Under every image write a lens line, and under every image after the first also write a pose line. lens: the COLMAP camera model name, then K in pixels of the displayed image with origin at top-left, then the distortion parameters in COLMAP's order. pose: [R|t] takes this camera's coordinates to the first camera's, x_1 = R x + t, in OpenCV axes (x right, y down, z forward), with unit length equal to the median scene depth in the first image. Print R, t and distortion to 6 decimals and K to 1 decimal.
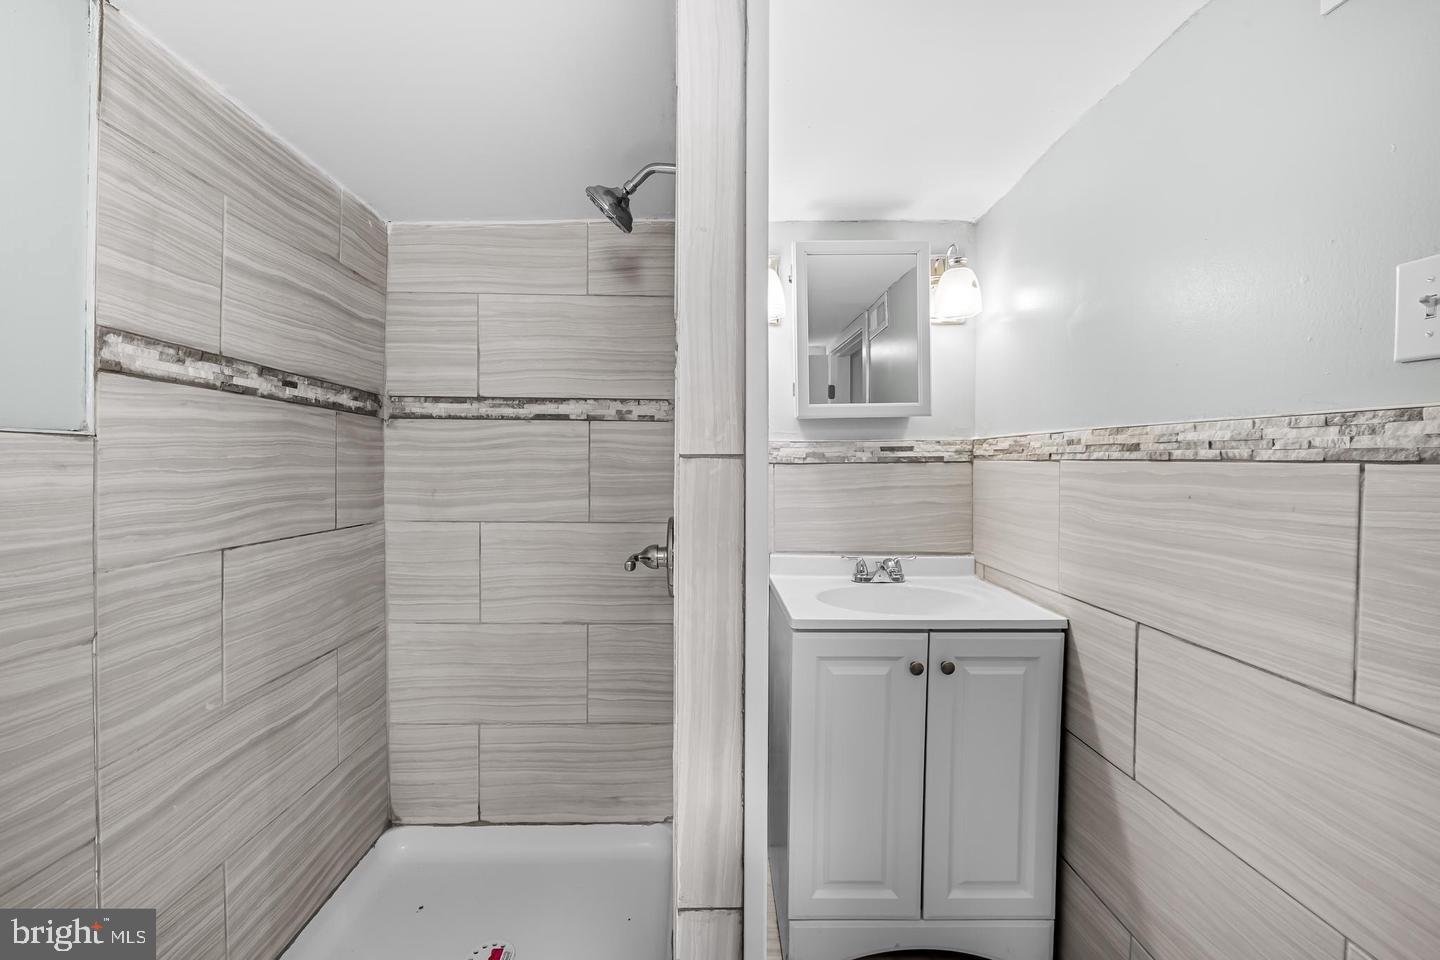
lens RADIAL K [[582.1, 0, 716.3], [0, 582.1, 477.6], [0, 0, 1]] dist [-0.004517, 0.000551]
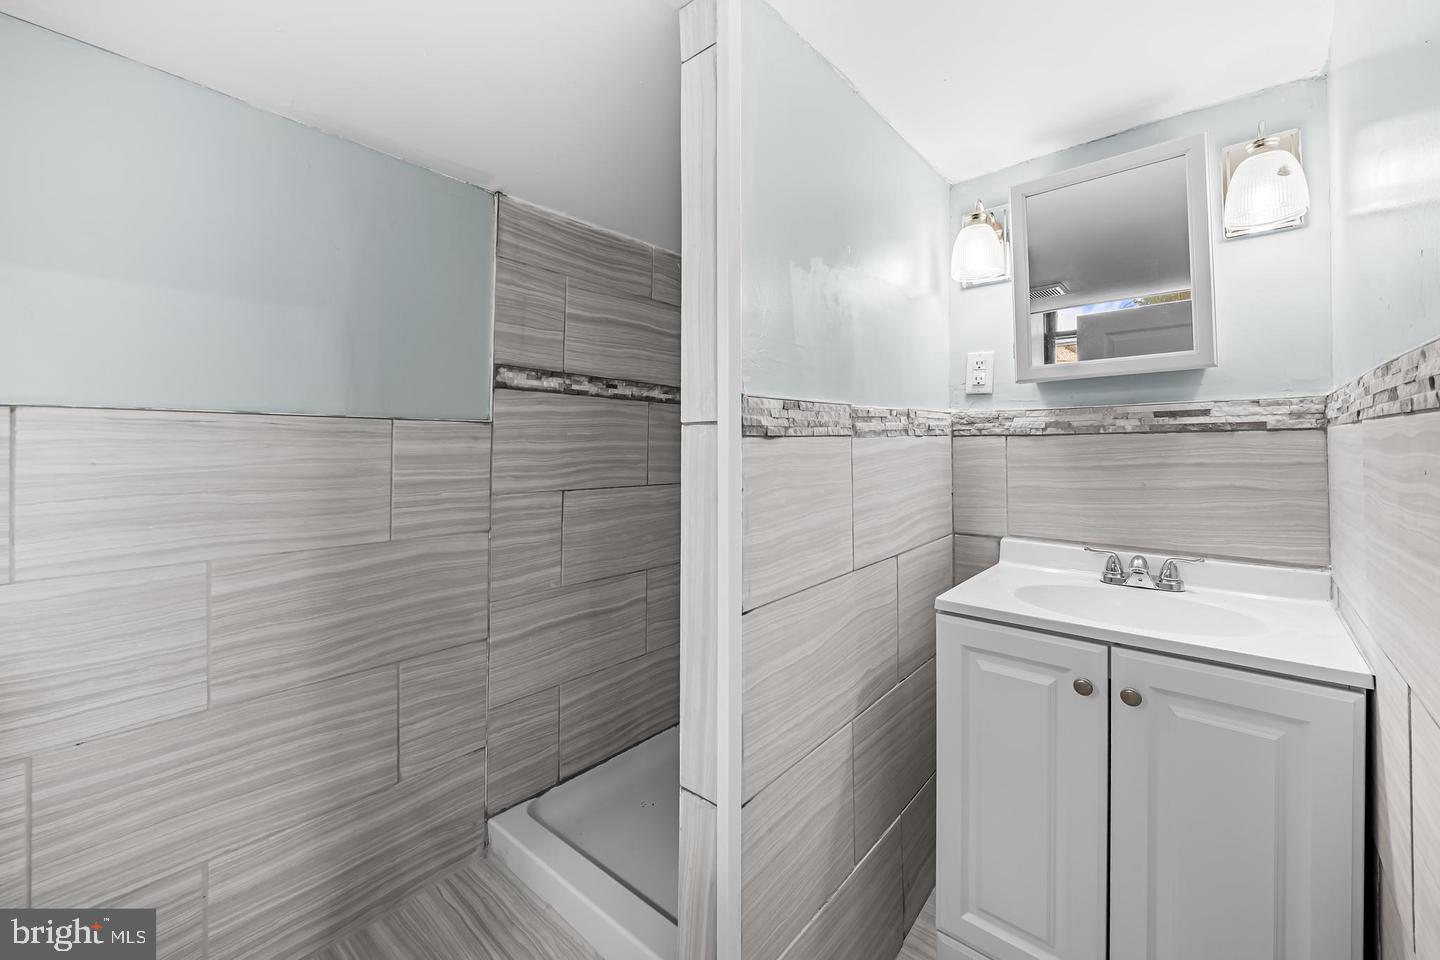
lens RADIAL K [[582.1, 0, 711.6], [0, 582.1, 435.8], [0, 0, 1]] dist [-0.004517, 0.000551]
pose [[0.740899, -0.013673, -0.671478, 0.493032], [-0.014210, 0.999250, -0.036027, 0.019990], [0.671467, 0.036234, 0.740148, 0.054738]]
